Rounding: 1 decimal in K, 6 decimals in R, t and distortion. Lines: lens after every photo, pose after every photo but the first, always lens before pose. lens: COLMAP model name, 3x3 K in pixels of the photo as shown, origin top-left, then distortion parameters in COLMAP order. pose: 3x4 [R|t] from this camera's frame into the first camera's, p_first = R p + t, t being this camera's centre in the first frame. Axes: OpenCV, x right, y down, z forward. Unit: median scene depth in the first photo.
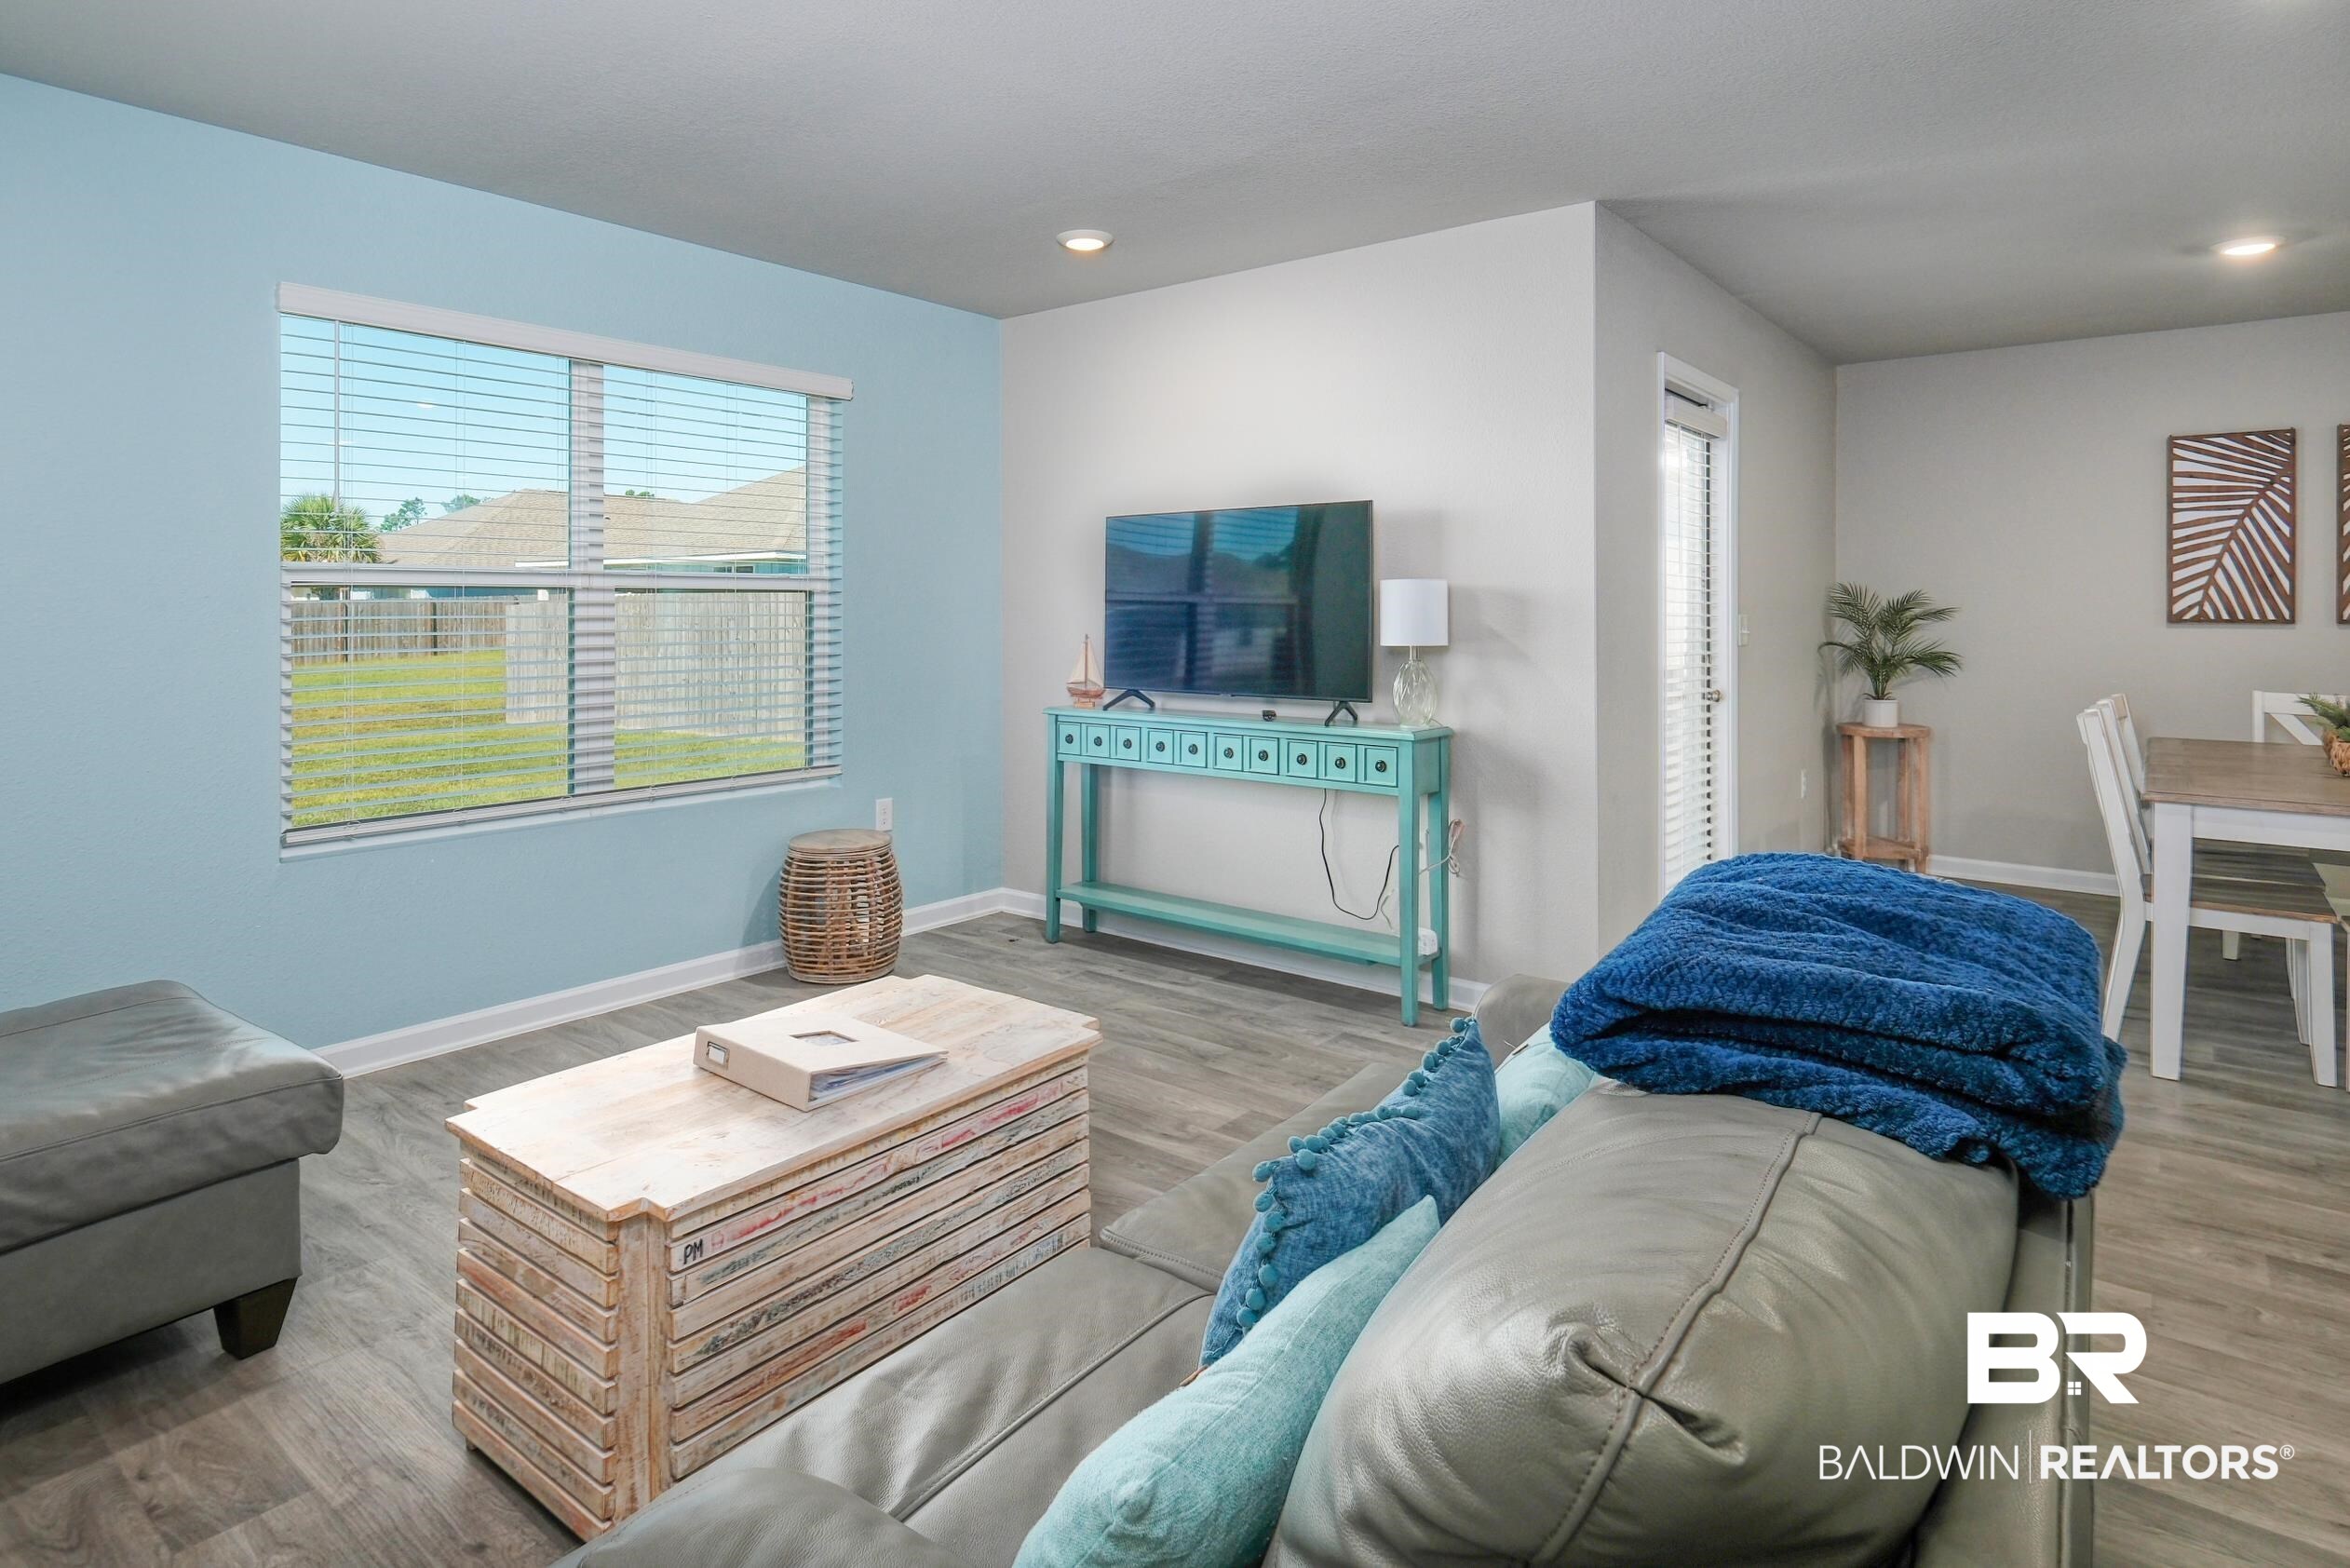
lens RADIAL K [[1152.8, 0, 1156.9], [0, 1152.8, 600.6], [0, 0, 1]] dist [0.007996, 0.001271]
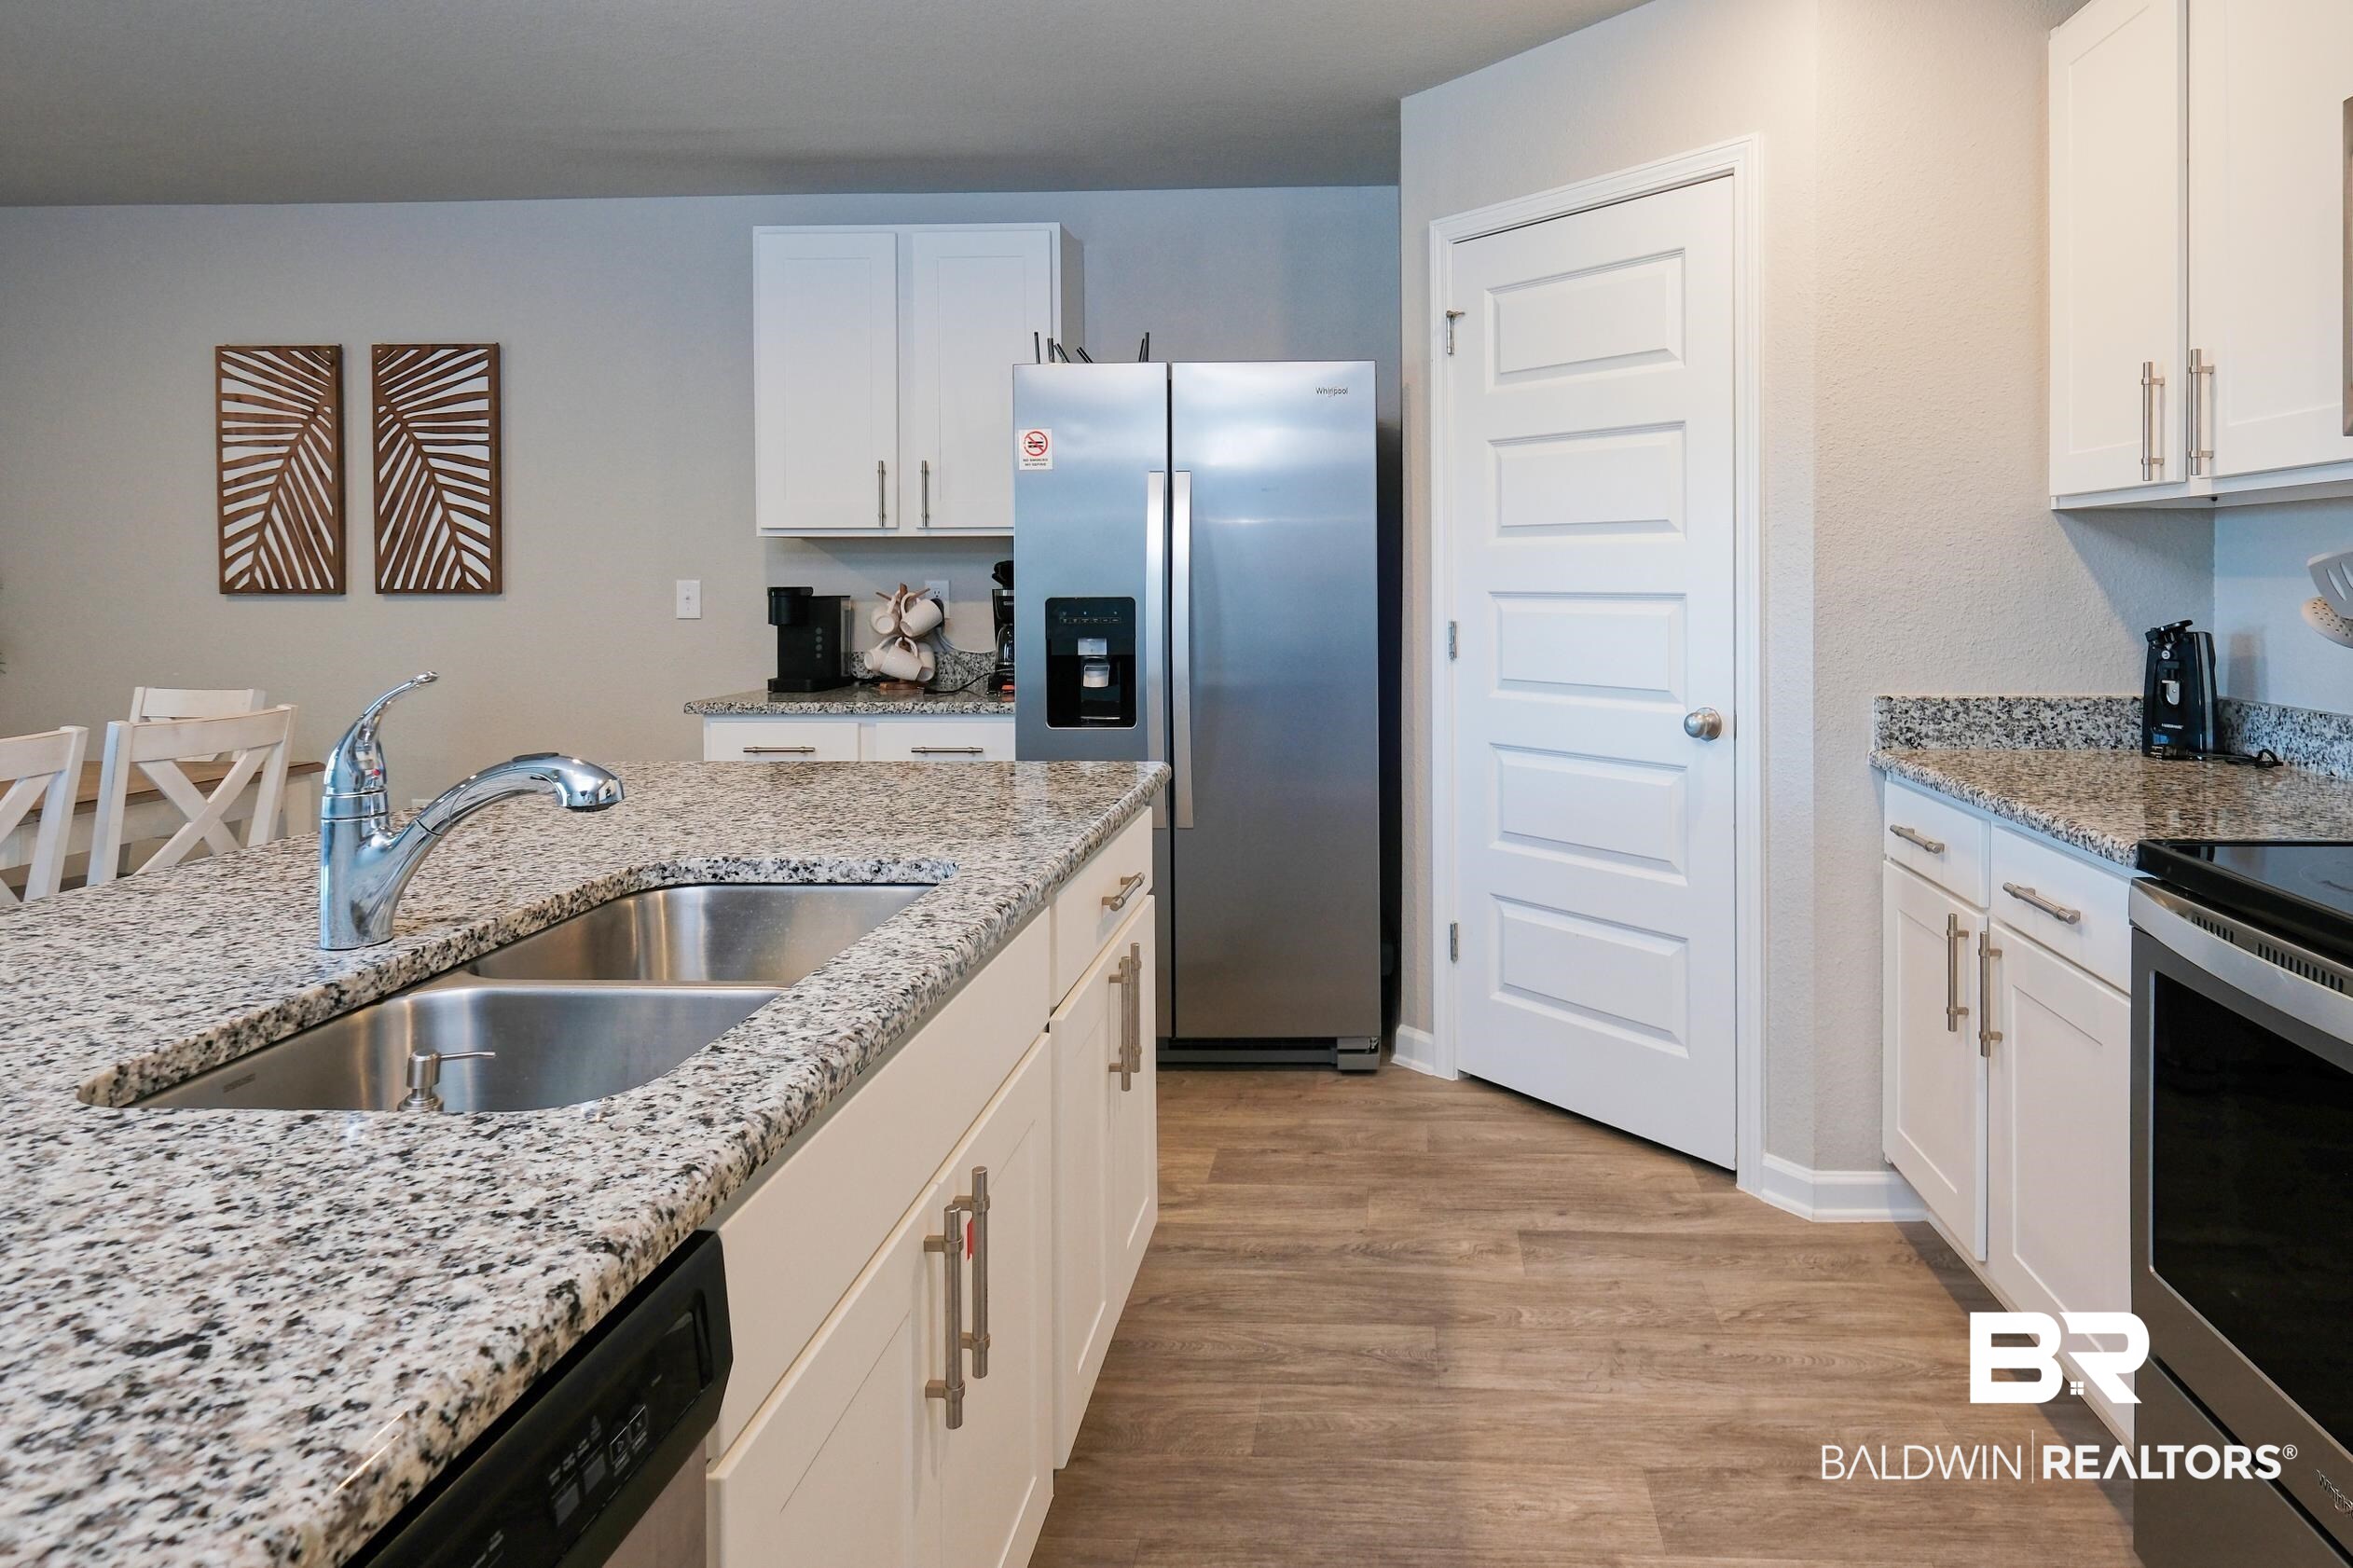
lens RADIAL K [[1316.1, 0, 1323.6], [0, 1316.1, 578.6], [0, 0, 1]] dist [-0.002083, 0.000581]
pose [[0.769263, -0.005558, 0.638909, 0.906600], [0.000596, 0.999968, 0.007982, 0.002643], [-0.638933, -0.005759, 0.769241, -0.110609]]
